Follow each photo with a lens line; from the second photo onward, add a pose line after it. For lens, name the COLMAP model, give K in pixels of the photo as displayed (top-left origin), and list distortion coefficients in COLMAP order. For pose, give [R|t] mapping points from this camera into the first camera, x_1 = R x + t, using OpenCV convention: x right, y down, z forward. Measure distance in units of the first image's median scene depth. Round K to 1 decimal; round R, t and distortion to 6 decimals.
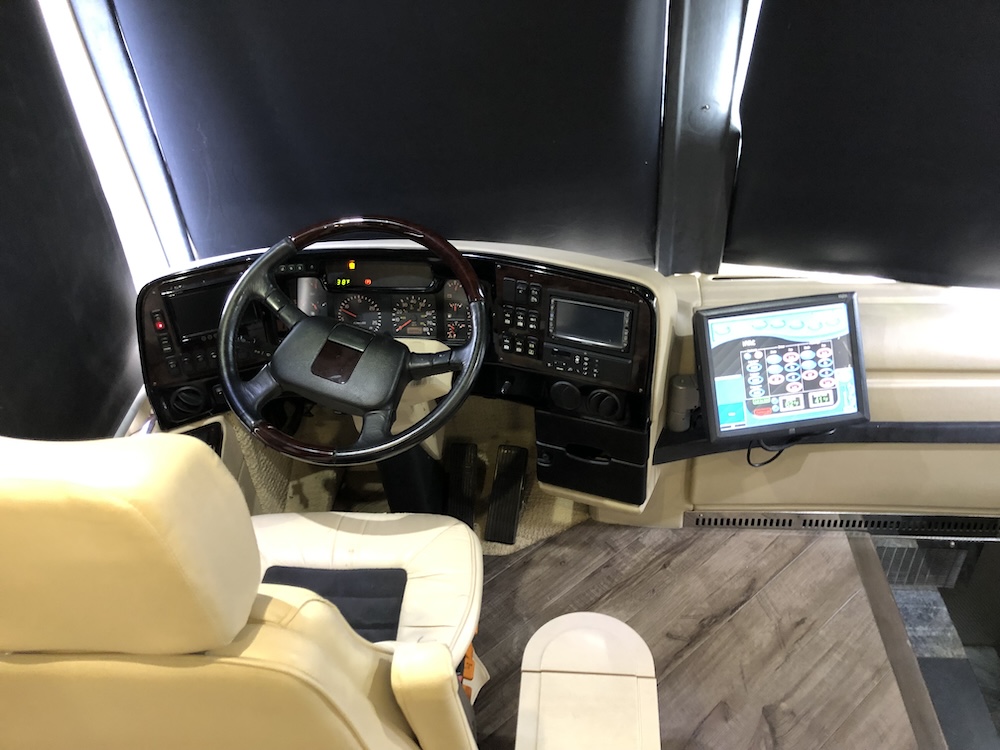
lens RADIAL K [[808.4, 0, 503.6], [0, 808.4, 370.7], [0, 0, 1]] dist [0.008402, 0.008945]
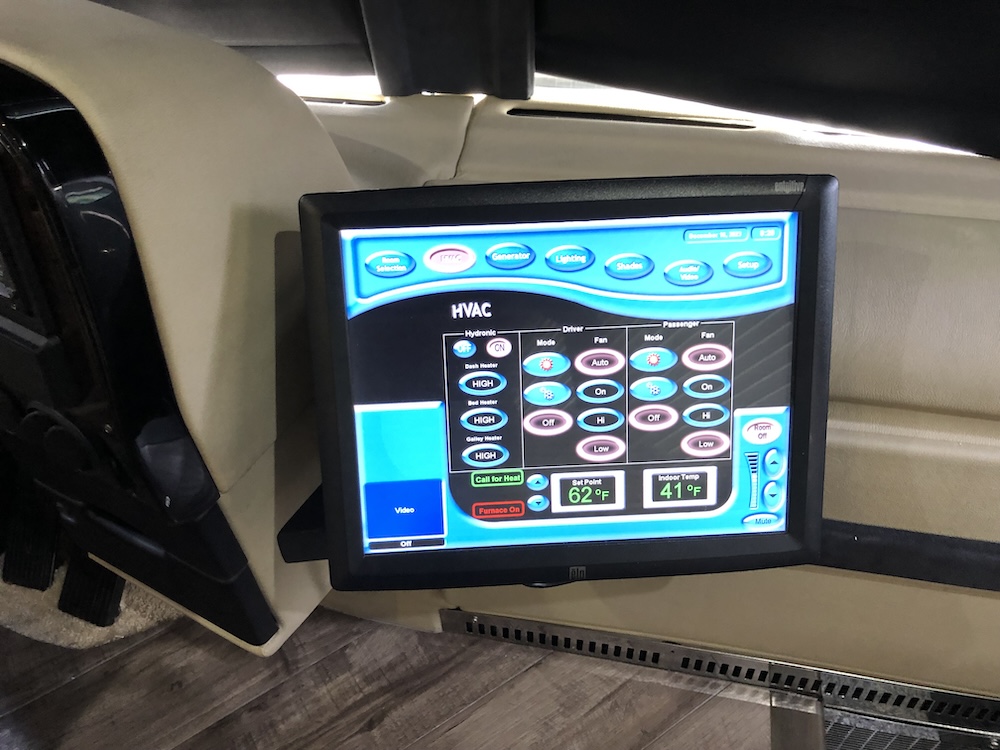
lens RADIAL K [[808.4, 0, 494.7], [0, 808.4, 377.5], [0, 0, 1]] dist [0.008402, 0.008945]
pose [[0.992022, 0.100319, -0.076350, 0.335802], [-0.083956, 0.977497, 0.193525, -0.070557], [0.094046, -0.185571, 0.978120, 0.666015]]
